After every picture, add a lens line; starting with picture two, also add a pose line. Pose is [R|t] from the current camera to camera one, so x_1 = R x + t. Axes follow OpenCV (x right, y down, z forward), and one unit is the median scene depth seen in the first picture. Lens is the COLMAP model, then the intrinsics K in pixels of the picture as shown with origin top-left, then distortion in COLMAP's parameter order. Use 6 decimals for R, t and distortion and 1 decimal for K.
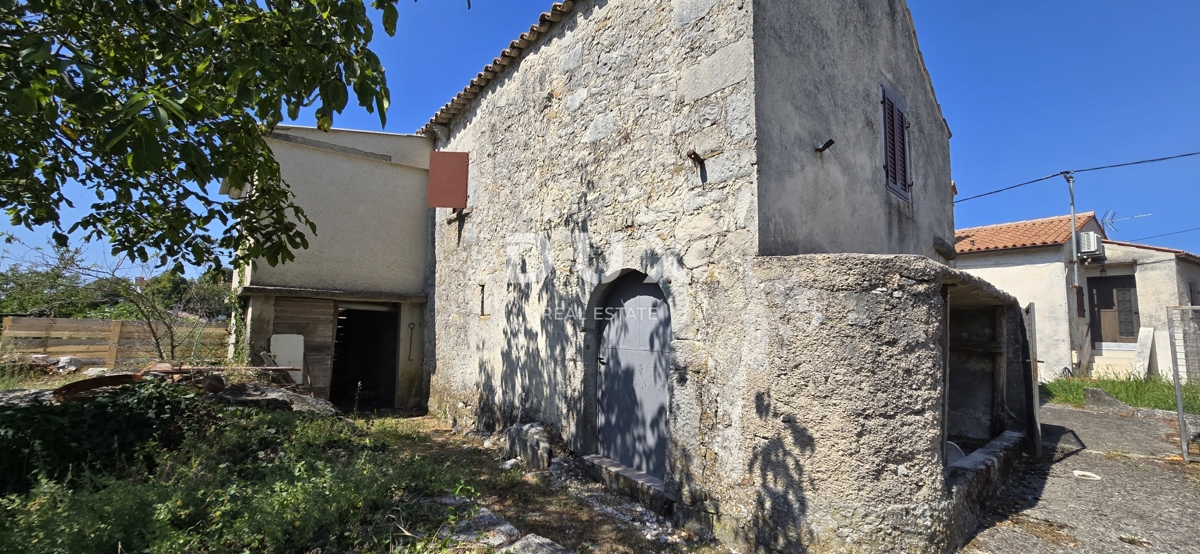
lens RADIAL K [[495.2, 0, 605.4], [0, 495.2, 281.2], [0, 0, 1]] dist [-0.003695, 0.002754]
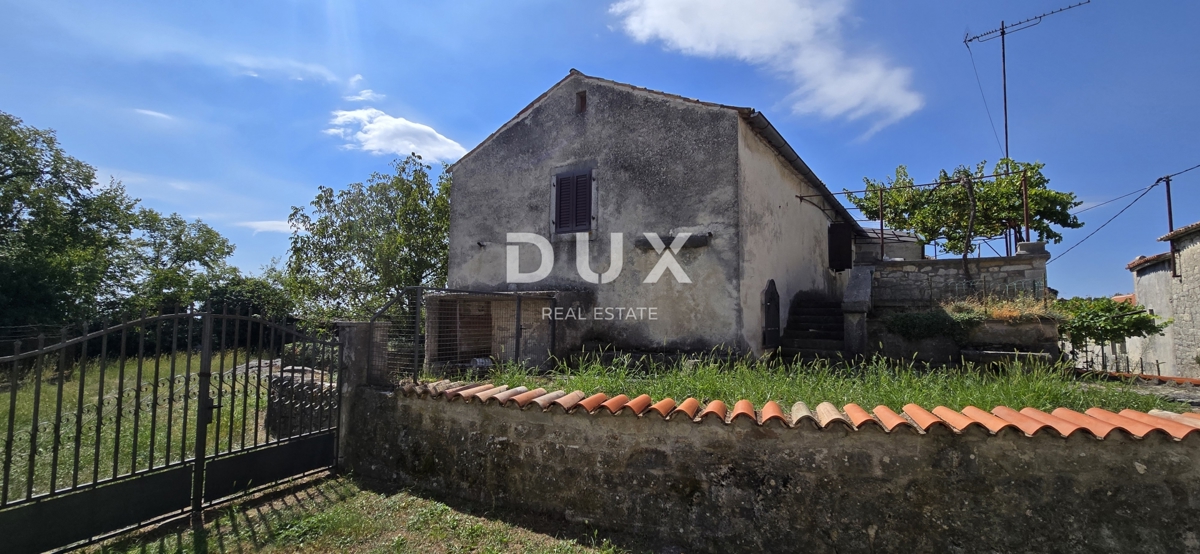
lens RADIAL K [[495.2, 0, 608.6], [0, 495.2, 280.0], [0, 0, 1]] dist [-0.003695, 0.002754]
pose [[0.290489, -0.097899, -0.951857, 2.474887], [0.097398, 0.992611, -0.072367, 0.129523], [0.951909, -0.071687, 0.297877, 0.688630]]
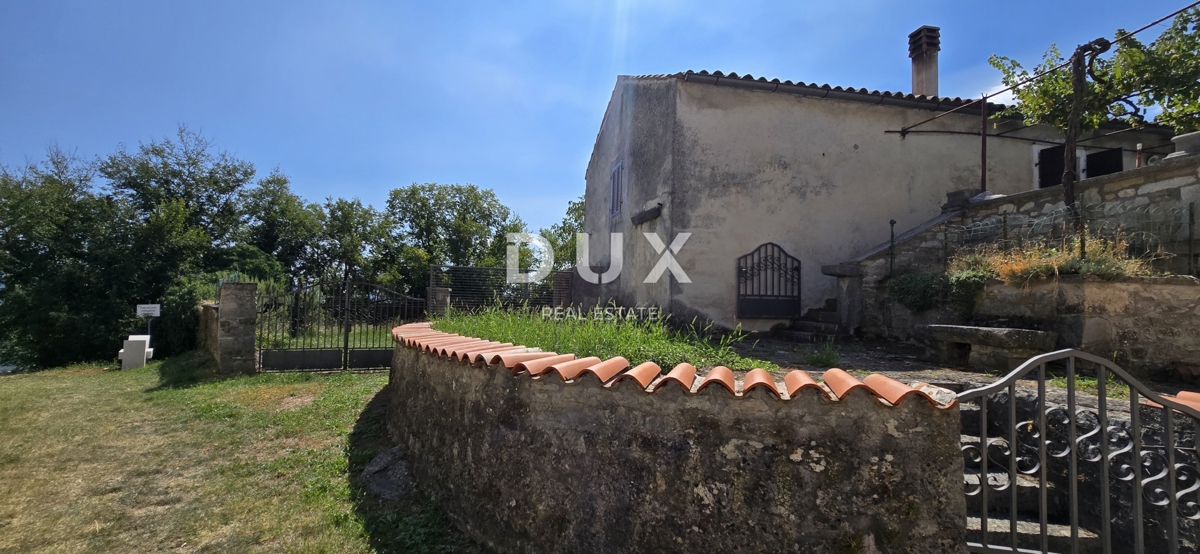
lens RADIAL K [[495.2, 0, 603.3], [0, 495.2, 280.0], [0, 0, 1]] dist [-0.003695, 0.002754]
pose [[-0.497083, -0.078710, -0.864126, 2.577740], [0.052391, 0.991338, -0.120435, 0.345161], [0.866120, -0.105139, -0.488653, 2.131763]]
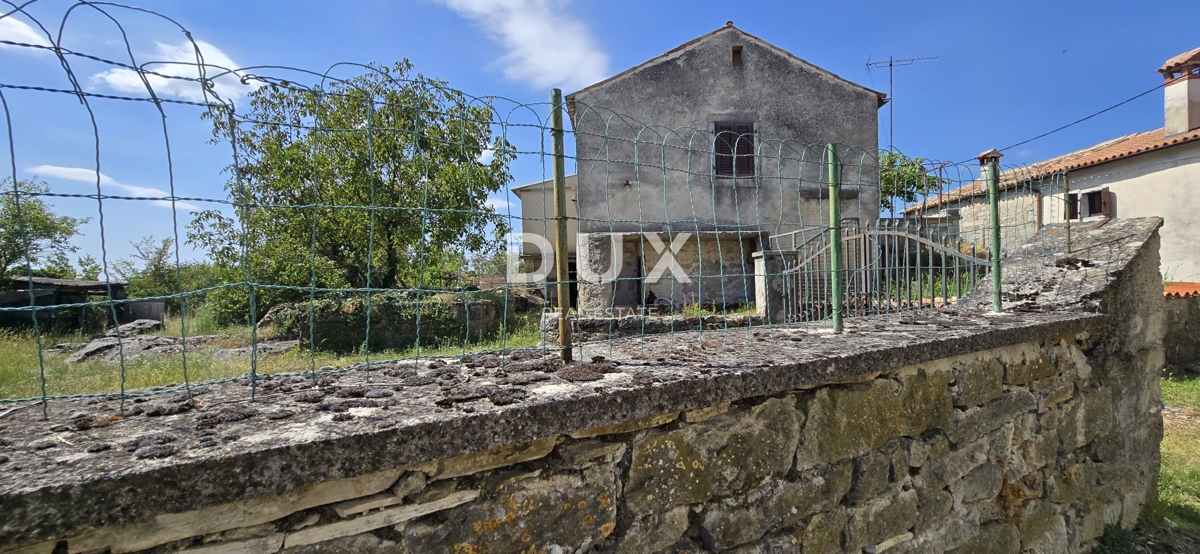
lens RADIAL K [[495.2, 0, 607.8], [0, 495.2, 279.9], [0, 0, 1]] dist [-0.003695, 0.002754]
pose [[0.756440, -0.037244, -0.653002, 1.584482], [0.103780, 0.992564, 0.063608, 0.030749], [0.645777, -0.115885, 0.754680, -0.793520]]
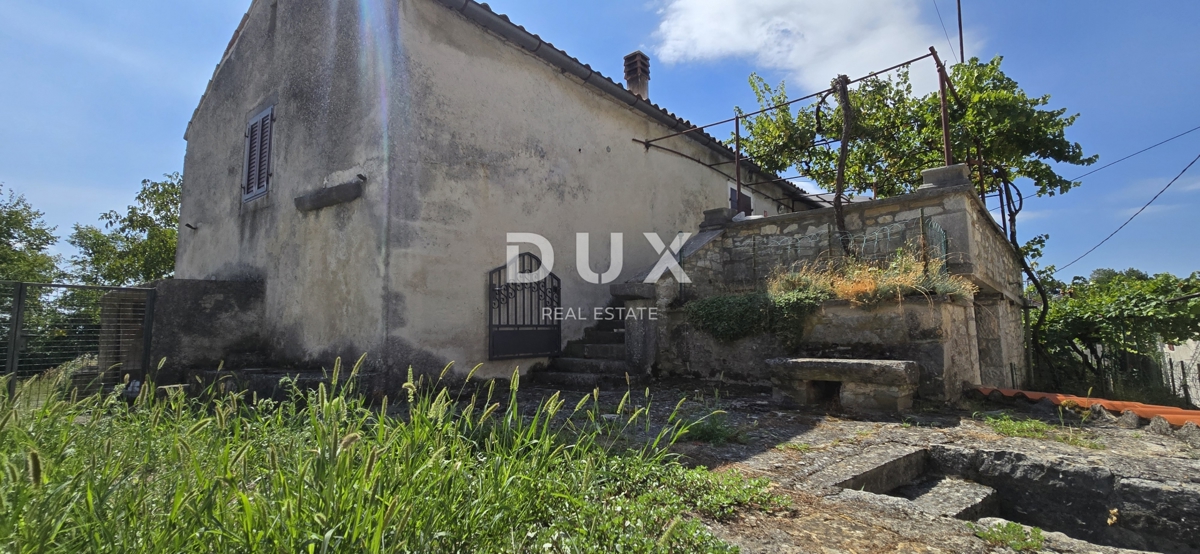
lens RADIAL K [[495.2, 0, 612.3], [0, 495.2, 281.6], [0, 0, 1]] dist [-0.003695, 0.002754]
pose [[0.175771, -0.125762, -0.976365, 2.090989], [0.121577, 0.986987, -0.105243, 0.273848], [0.976895, -0.100205, 0.188774, 1.788676]]
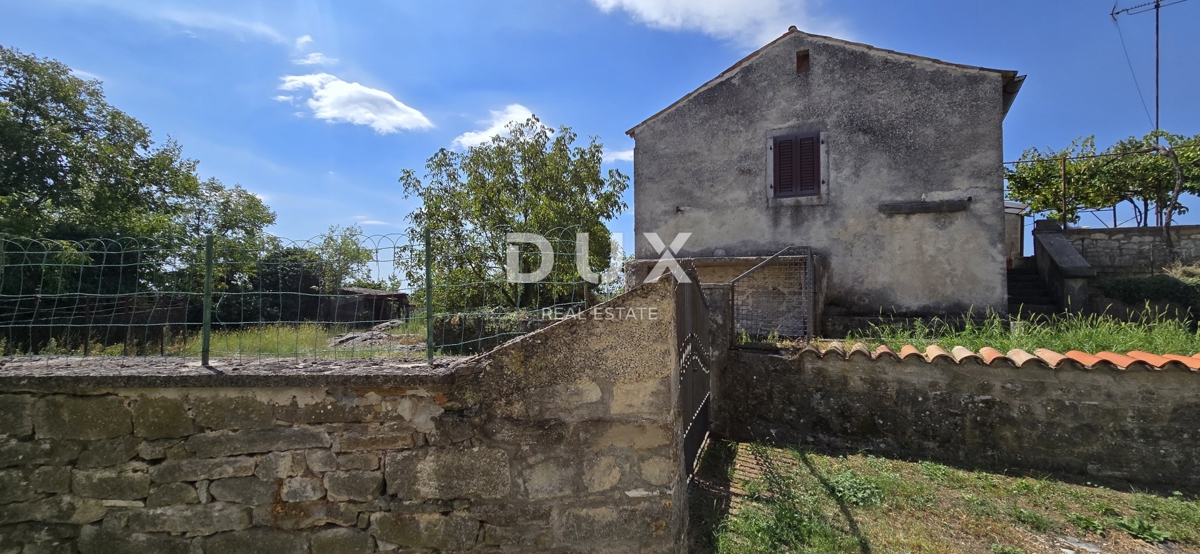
lens RADIAL K [[495.2, 0, 607.1], [0, 495.2, 278.3], [0, 0, 1]] dist [-0.003695, 0.002754]
pose [[0.355916, -0.054085, -0.932951, 2.114062], [0.099477, 0.994844, -0.019723, 0.068845], [0.929208, -0.085787, 0.359462, -0.210076]]
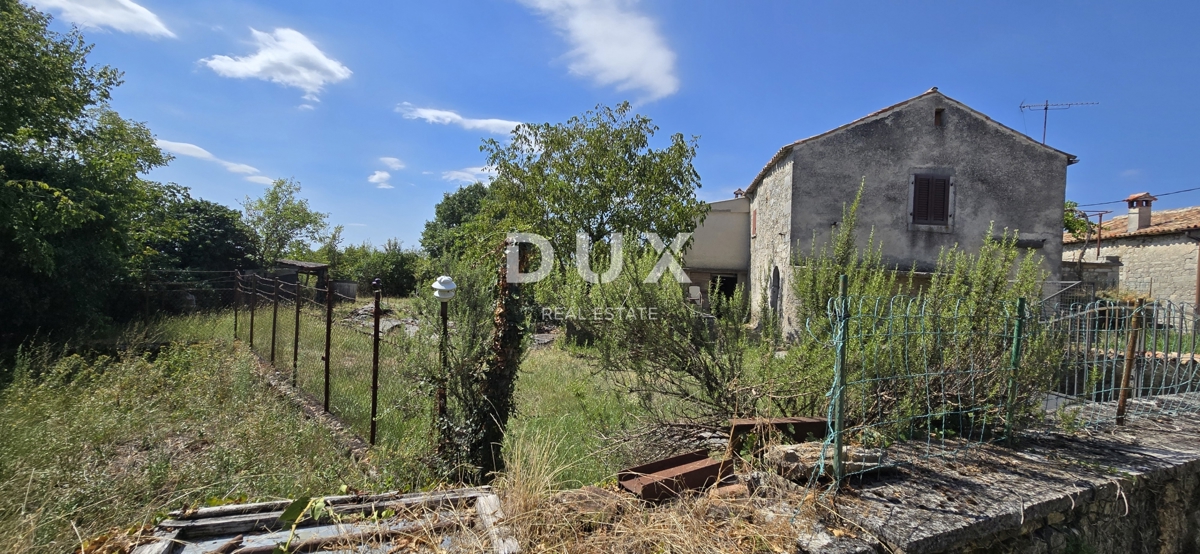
lens RADIAL K [[495.2, 0, 603.5], [0, 495.2, 276.1], [0, 0, 1]] dist [-0.003695, 0.002754]
pose [[0.686674, 0.013805, -0.726834, 1.307911], [0.037725, 0.997796, 0.054592, -0.141953], [0.725986, -0.064906, 0.684640, -1.598240]]
